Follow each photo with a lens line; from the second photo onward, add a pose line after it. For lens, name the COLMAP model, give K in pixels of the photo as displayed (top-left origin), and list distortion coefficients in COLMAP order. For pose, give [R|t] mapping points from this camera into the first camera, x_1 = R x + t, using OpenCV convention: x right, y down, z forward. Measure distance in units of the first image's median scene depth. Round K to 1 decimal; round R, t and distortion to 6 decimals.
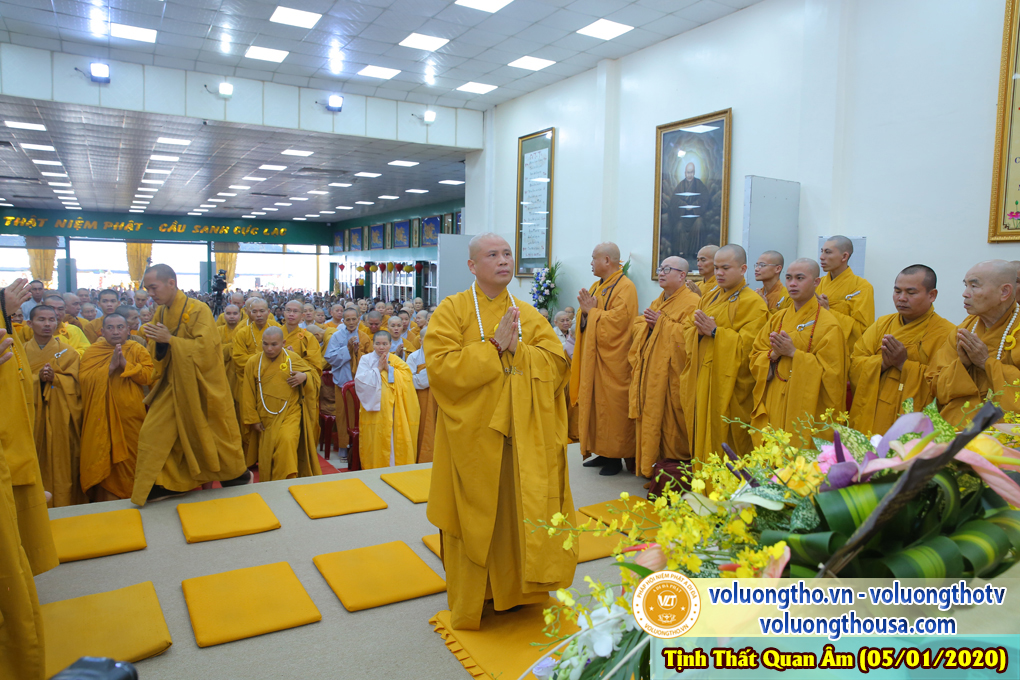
lens RADIAL K [[684.6, 0, 511.5], [0, 684.6, 335.6], [0, 0, 1]] dist [-0.112377, 0.079379]
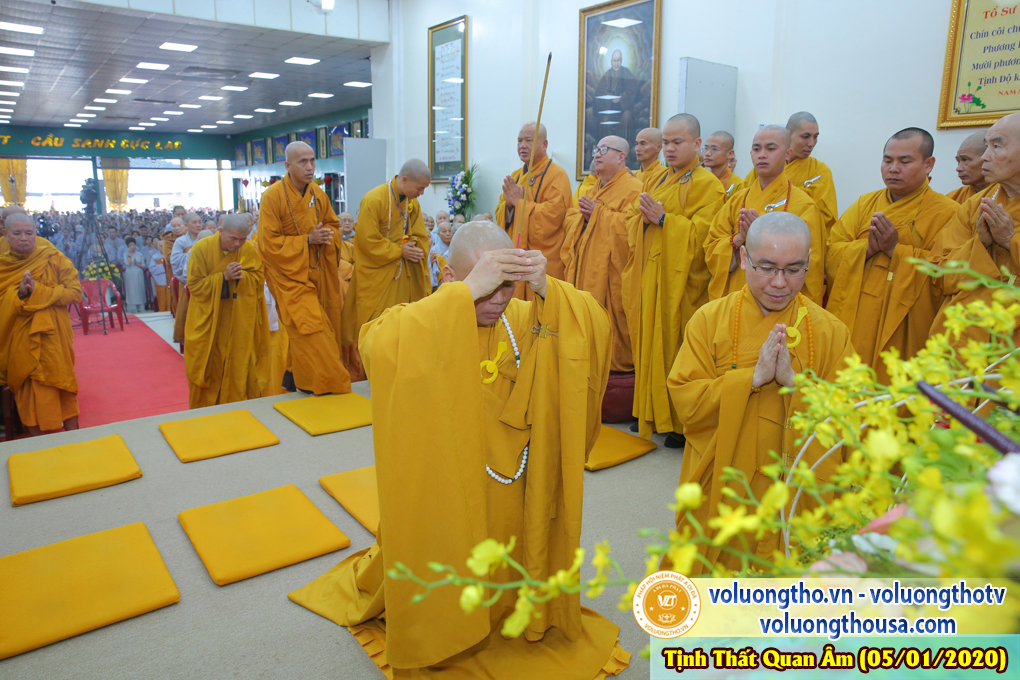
lens RADIAL K [[684.6, 0, 511.5], [0, 684.6, 335.6], [0, 0, 1]] dist [-0.112377, 0.079379]
pose [[0.992787, -0.037796, 0.113774, 0.011248], [0.023651, 0.992100, 0.123200, 0.027771], [-0.117532, -0.119620, 0.985838, 0.165761]]
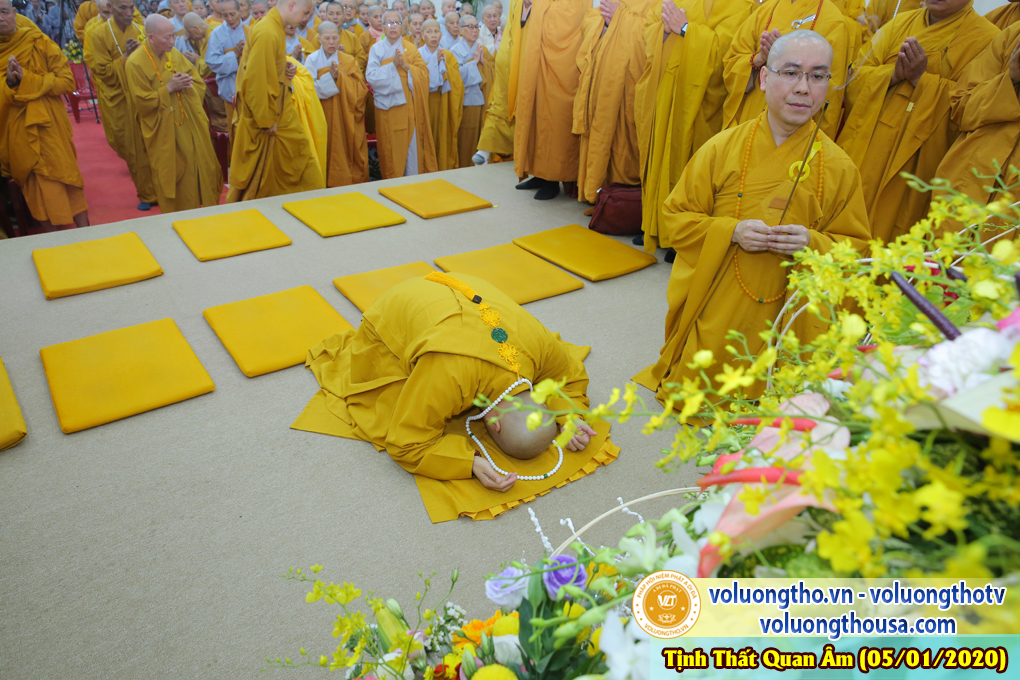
lens RADIAL K [[684.6, 0, 511.5], [0, 684.6, 335.6], [0, 0, 1]] dist [-0.112377, 0.079379]
pose [[0.993780, -0.030361, 0.107142, -0.001278], [-0.015612, 0.914632, 0.403985, 0.010536], [-0.110261, -0.403145, 0.908469, 0.146500]]
